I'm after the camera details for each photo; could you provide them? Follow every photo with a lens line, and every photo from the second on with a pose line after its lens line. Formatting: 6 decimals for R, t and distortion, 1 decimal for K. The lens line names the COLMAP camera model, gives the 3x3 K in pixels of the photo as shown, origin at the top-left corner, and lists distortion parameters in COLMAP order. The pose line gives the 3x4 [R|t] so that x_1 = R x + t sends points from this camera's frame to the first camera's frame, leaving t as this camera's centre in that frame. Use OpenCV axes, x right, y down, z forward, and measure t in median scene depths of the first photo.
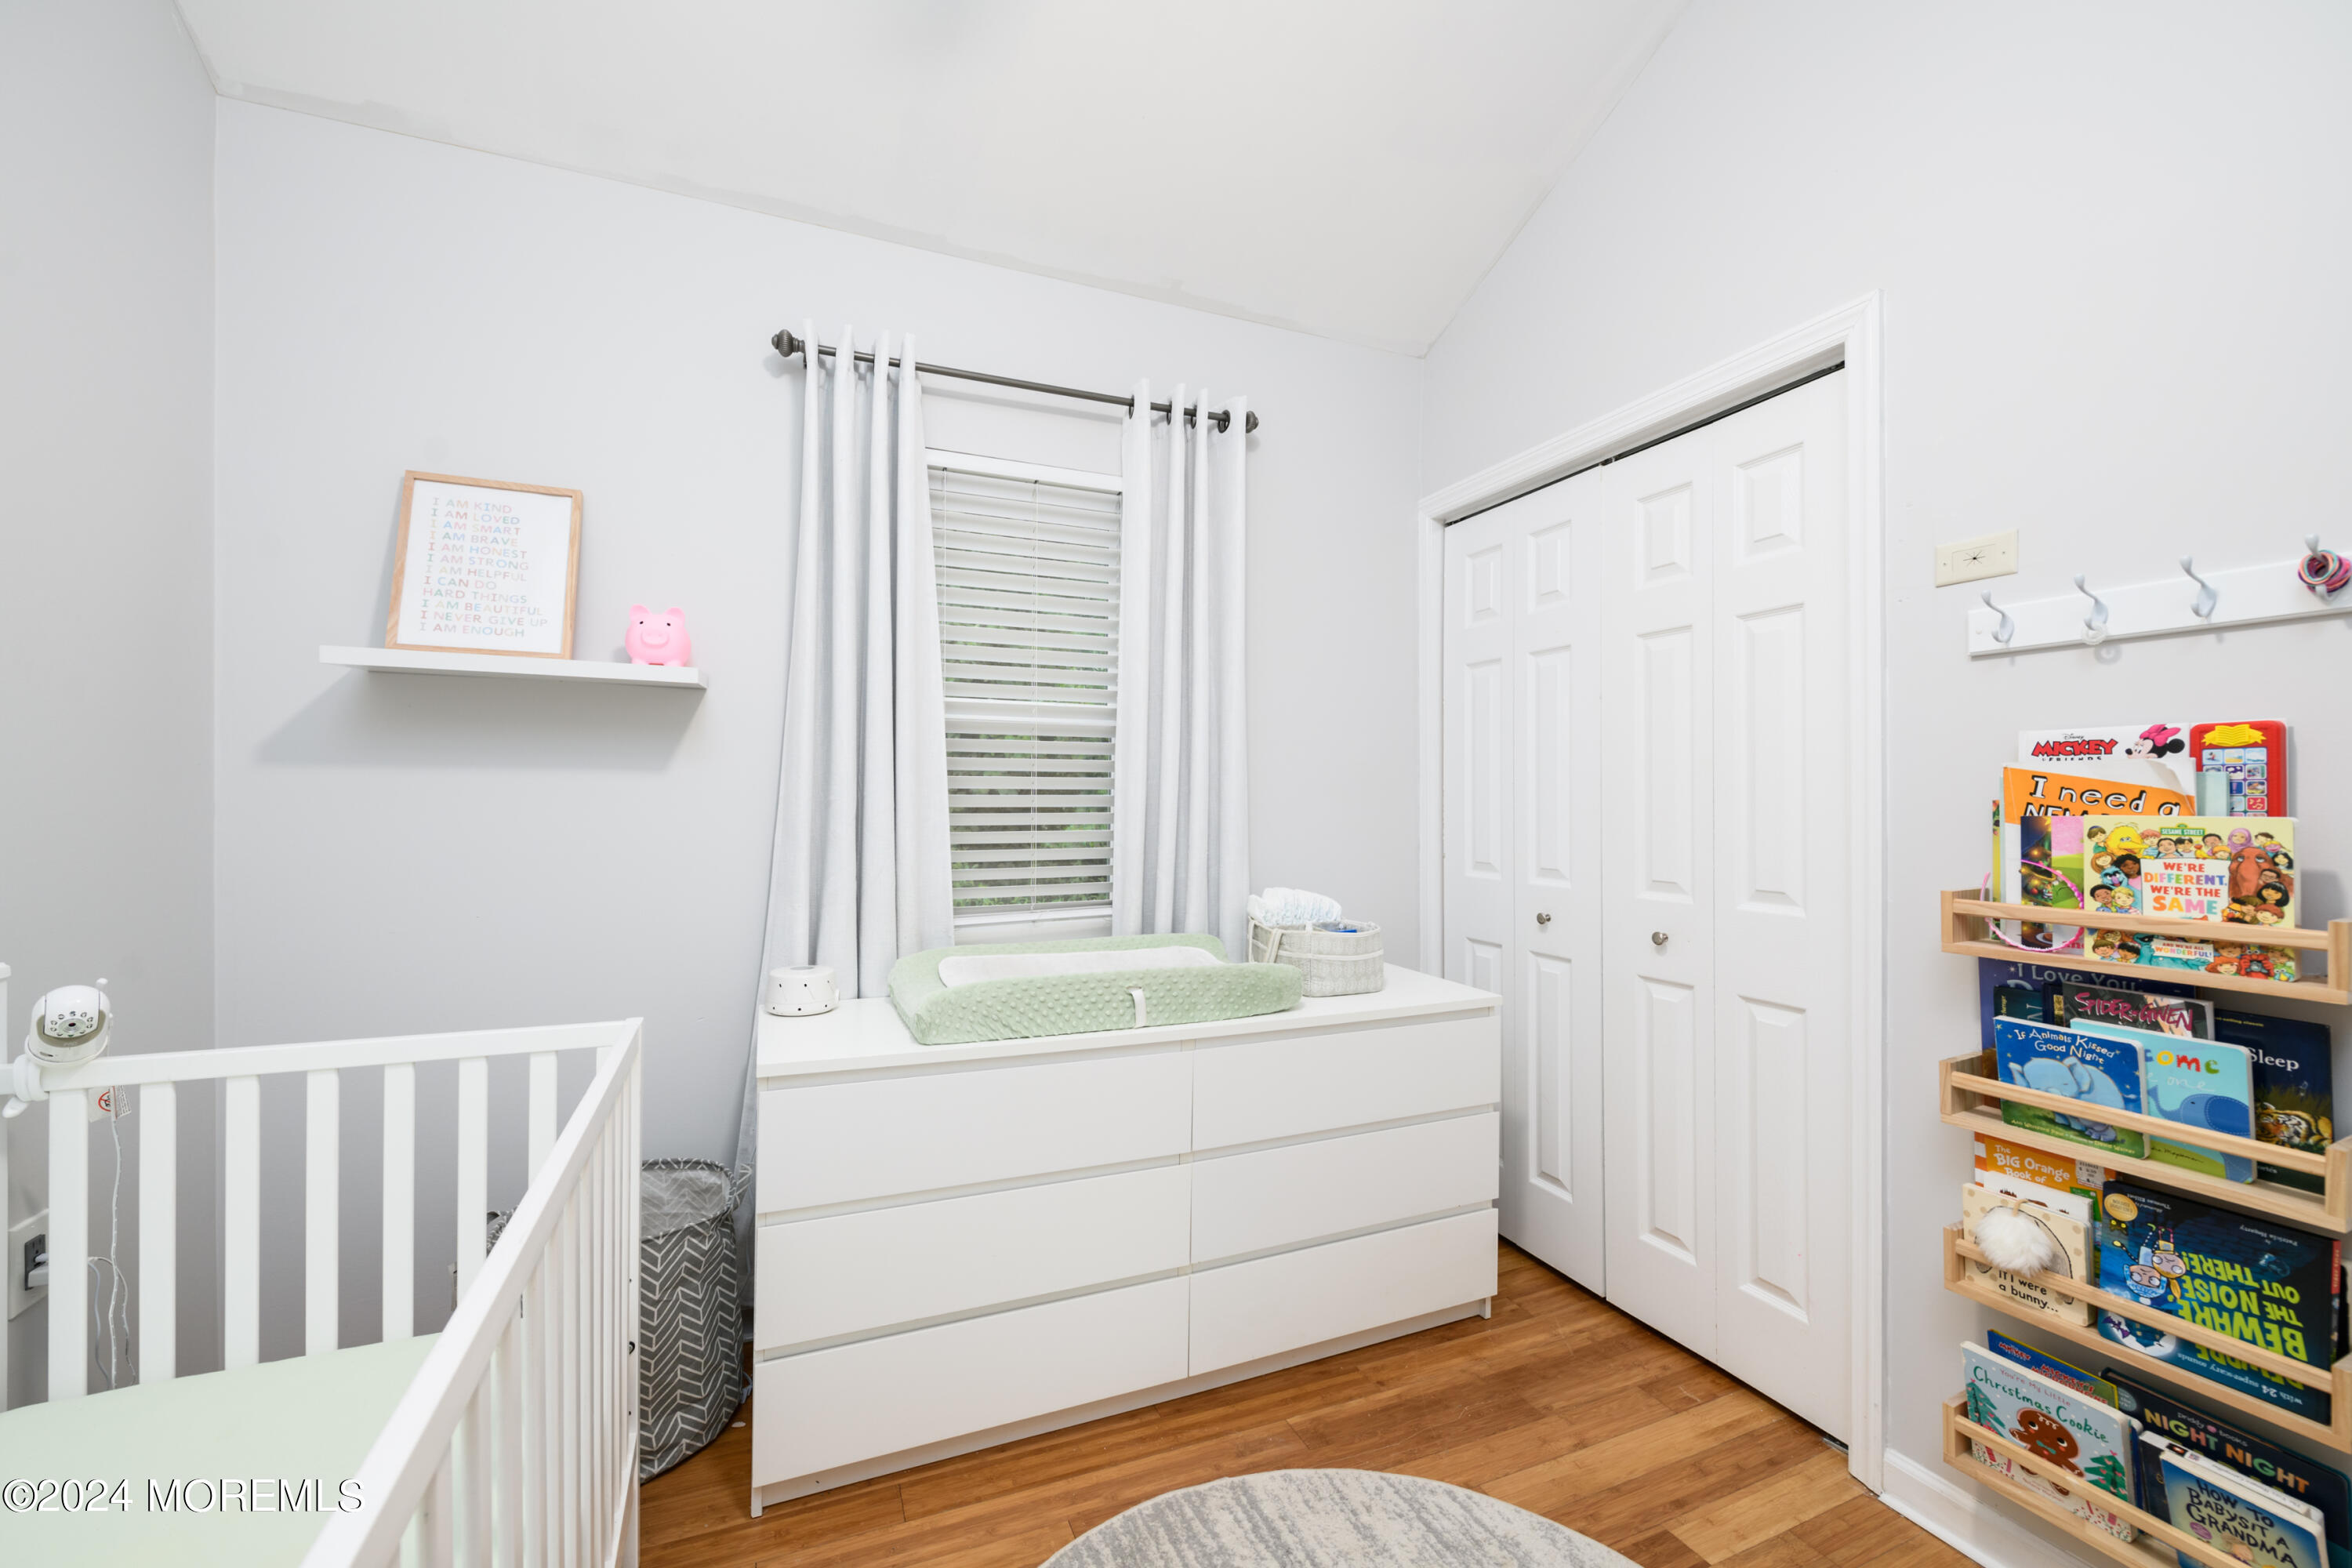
lens RADIAL K [[925.6, 0, 1168.2], [0, 925.6, 787.3], [0, 0, 1]] dist [-0.001827, -0.001851]
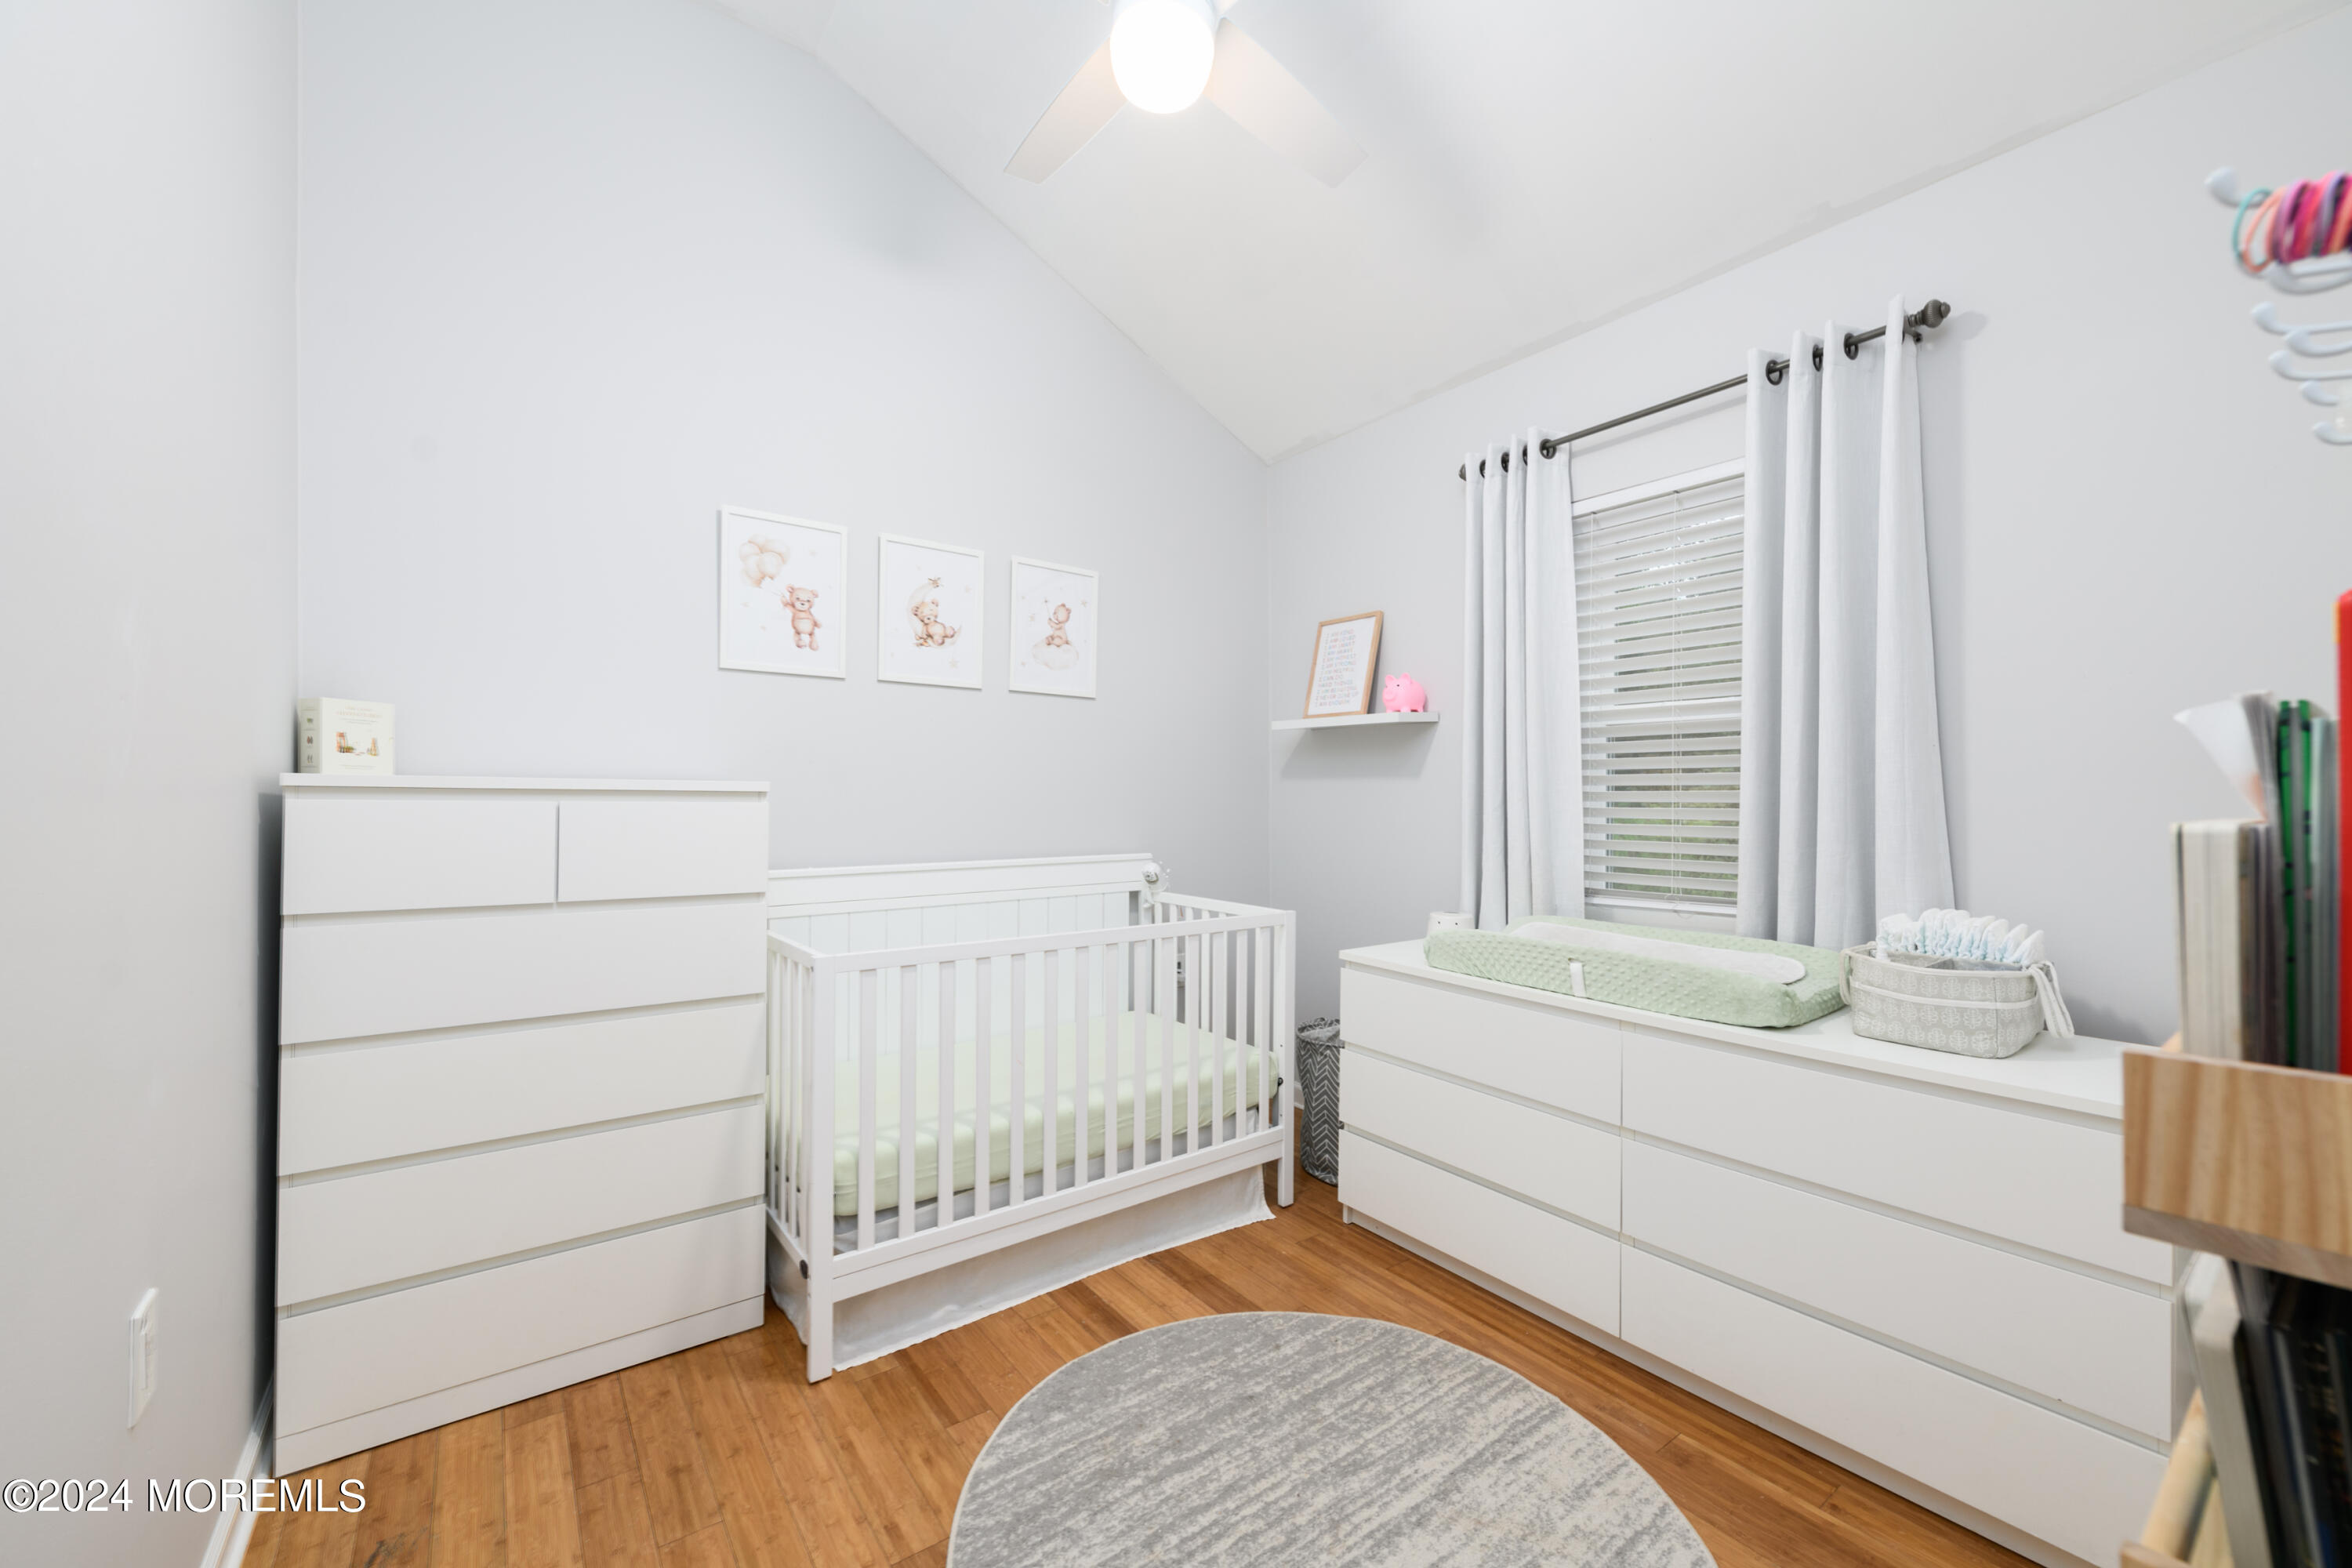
lens RADIAL K [[925.6, 0, 1178.2], [0, 925.6, 786.1], [0, 0, 1]] dist [-0.001827, -0.001851]
pose [[0.238087, -0.013540, -0.971149, 0.946798], [0.009586, 0.999887, -0.011591, 0.012200], [0.971197, -0.006550, 0.238190, 0.261987]]
